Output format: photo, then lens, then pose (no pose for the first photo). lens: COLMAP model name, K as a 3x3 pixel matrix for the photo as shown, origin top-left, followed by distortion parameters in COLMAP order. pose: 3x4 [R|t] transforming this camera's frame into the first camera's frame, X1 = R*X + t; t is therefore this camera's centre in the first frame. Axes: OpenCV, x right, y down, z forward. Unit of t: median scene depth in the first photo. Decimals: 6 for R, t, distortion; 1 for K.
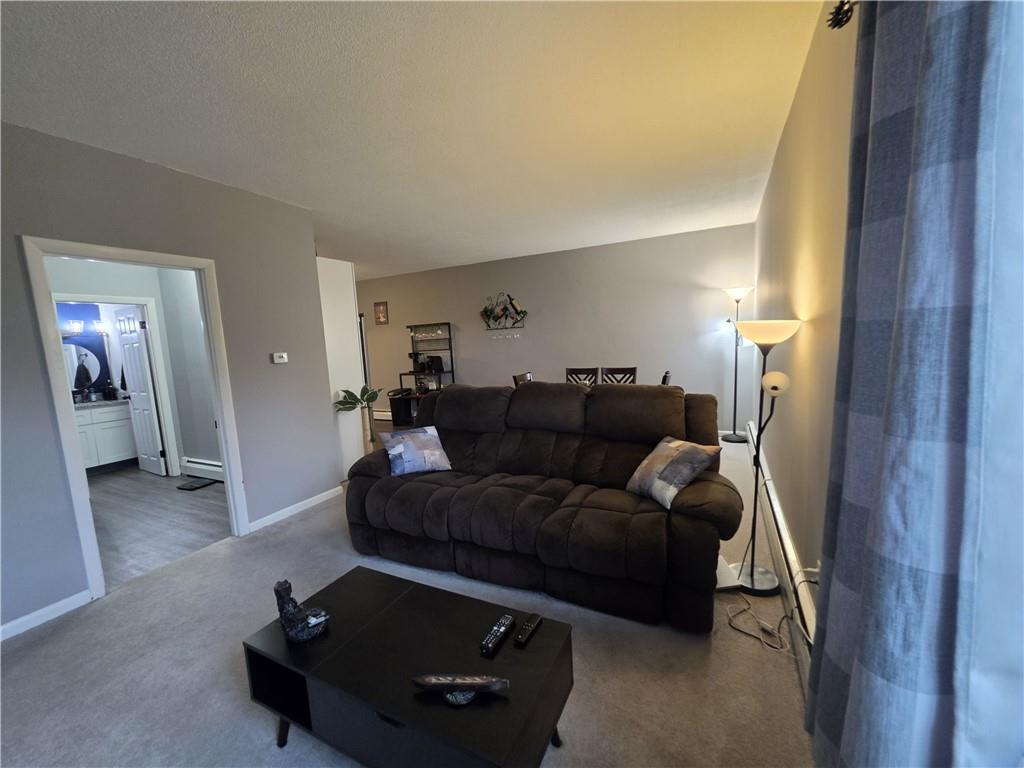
lens RADIAL K [[410.2, 0, 512.0], [0, 410.2, 384.0], [0, 0, 1]] dist [0.000918, 0.000905]
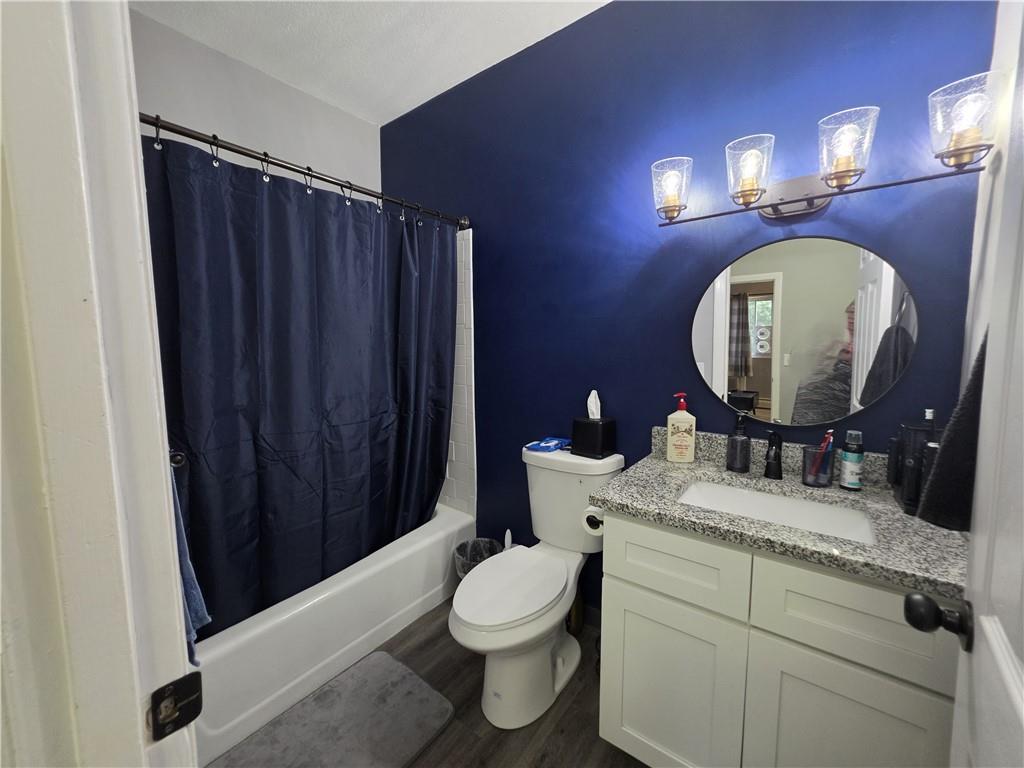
lens RADIAL K [[410.2, 0, 512.0], [0, 410.2, 384.0], [0, 0, 1]] dist [0.000918, 0.000905]
pose [[-0.165077, 0.142961, -0.975865, -0.826347], [-0.087565, 0.983407, 0.158879, -0.035278], [0.982386, 0.111679, -0.149819, 0.902253]]
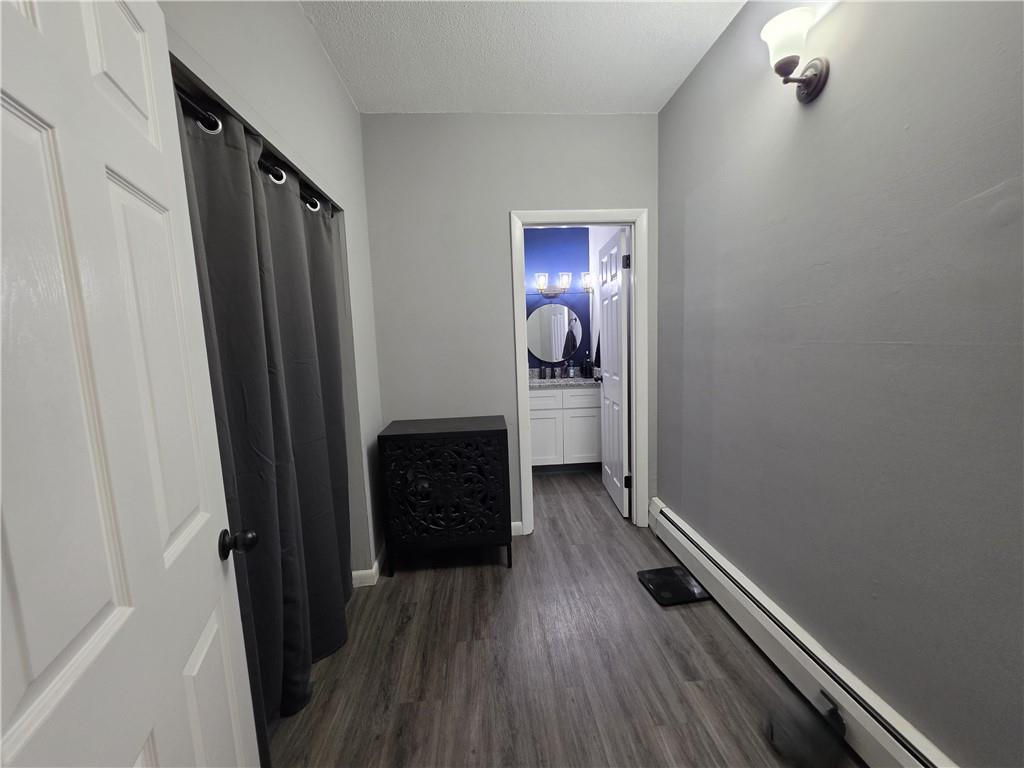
lens RADIAL K [[410.2, 0, 512.0], [0, 410.2, 384.0], [0, 0, 1]] dist [0.000918, 0.000905]
pose [[0.521893, 0.130472, -0.842974, -0.436875], [-0.088408, 0.991185, 0.098678, -0.013447], [0.848417, 0.023026, 0.528827, 0.517747]]
